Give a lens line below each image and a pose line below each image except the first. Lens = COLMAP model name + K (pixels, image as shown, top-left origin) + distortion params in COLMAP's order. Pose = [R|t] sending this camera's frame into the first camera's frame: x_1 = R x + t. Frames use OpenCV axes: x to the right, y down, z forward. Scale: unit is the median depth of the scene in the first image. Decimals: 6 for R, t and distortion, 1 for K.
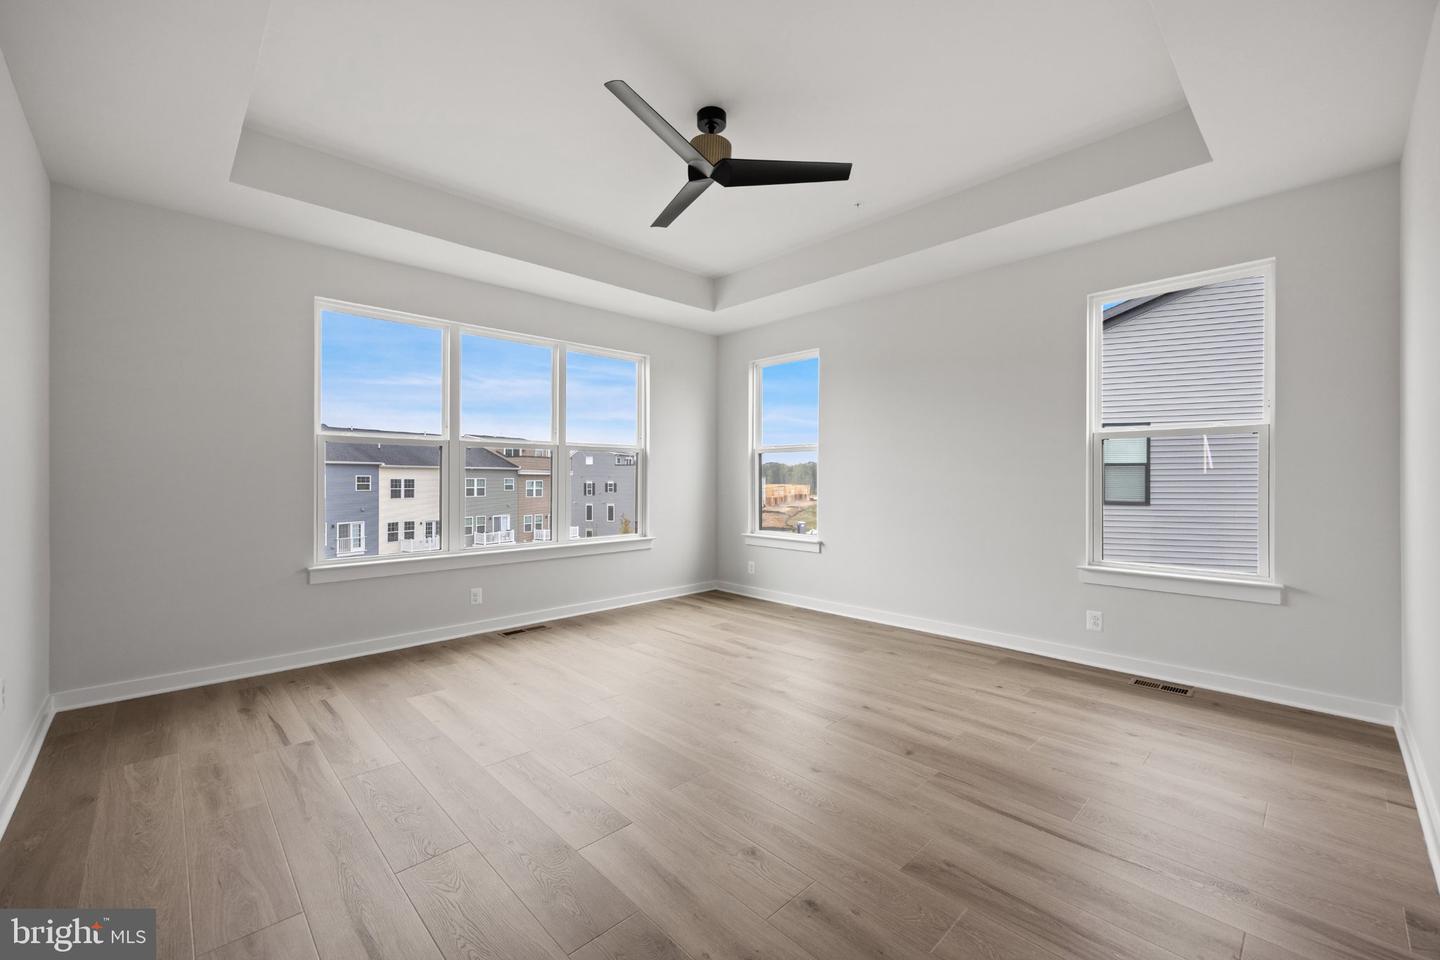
lens RADIAL K [[555.3, 0, 715.5], [0, 555.3, 477.2], [0, 0, 1]] dist [0.017831, 0.000182]
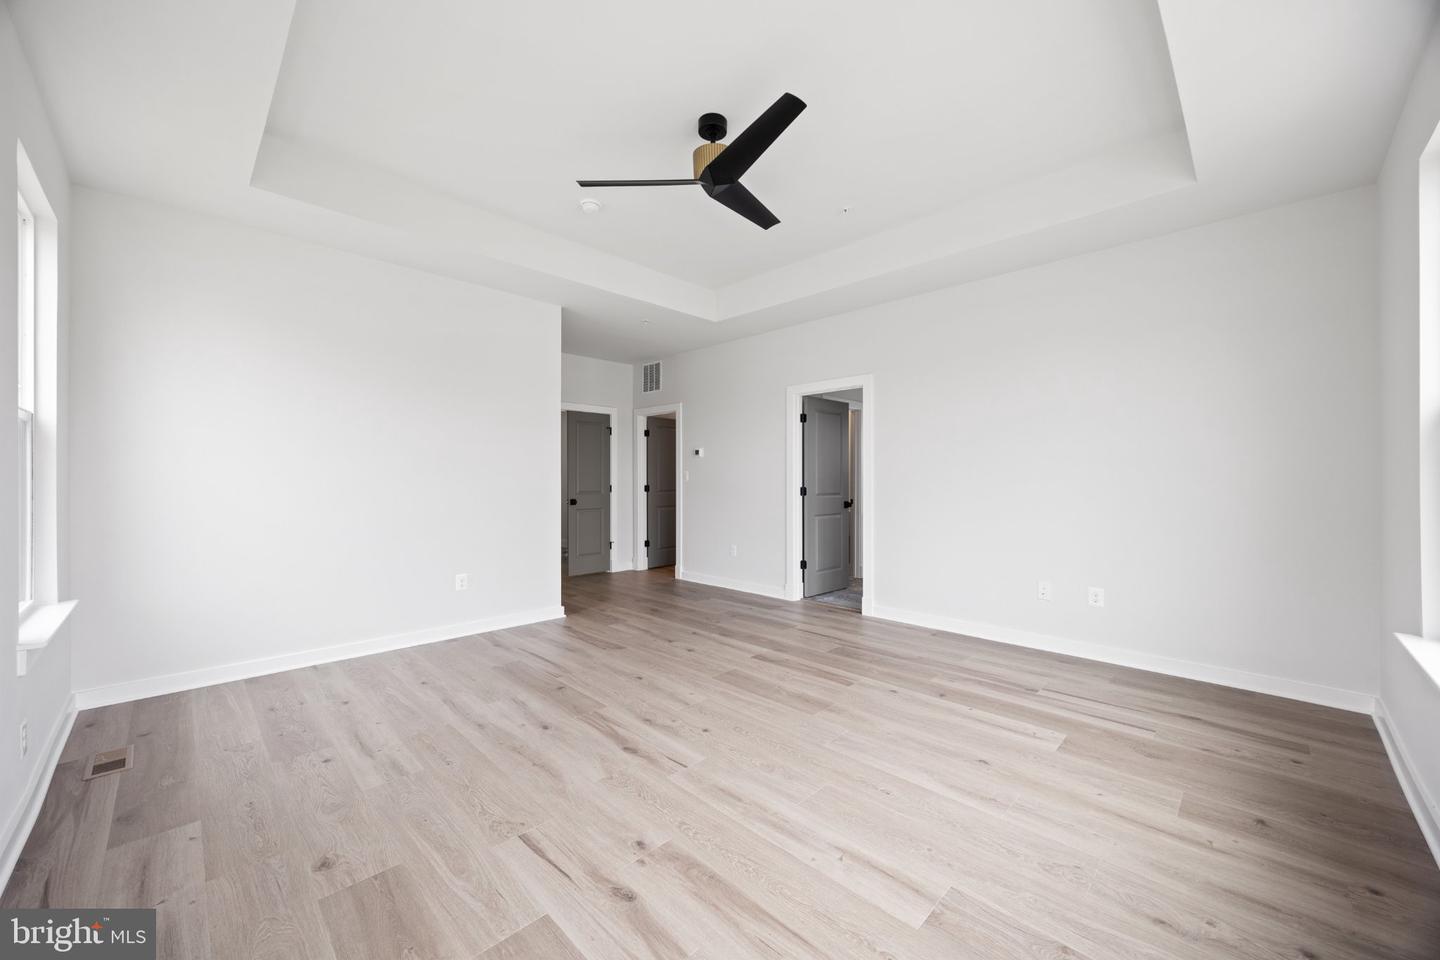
lens RADIAL K [[555.3, 0, 727.9], [0, 555.3, 478.9], [0, 0, 1]] dist [0.017831, 0.000182]
pose [[-0.999123, 0.000499, -0.041857, 0.005555], [0.000626, 0.999995, -0.003028, 0.002839], [0.041855, -0.003052, -0.999119, 1.734382]]
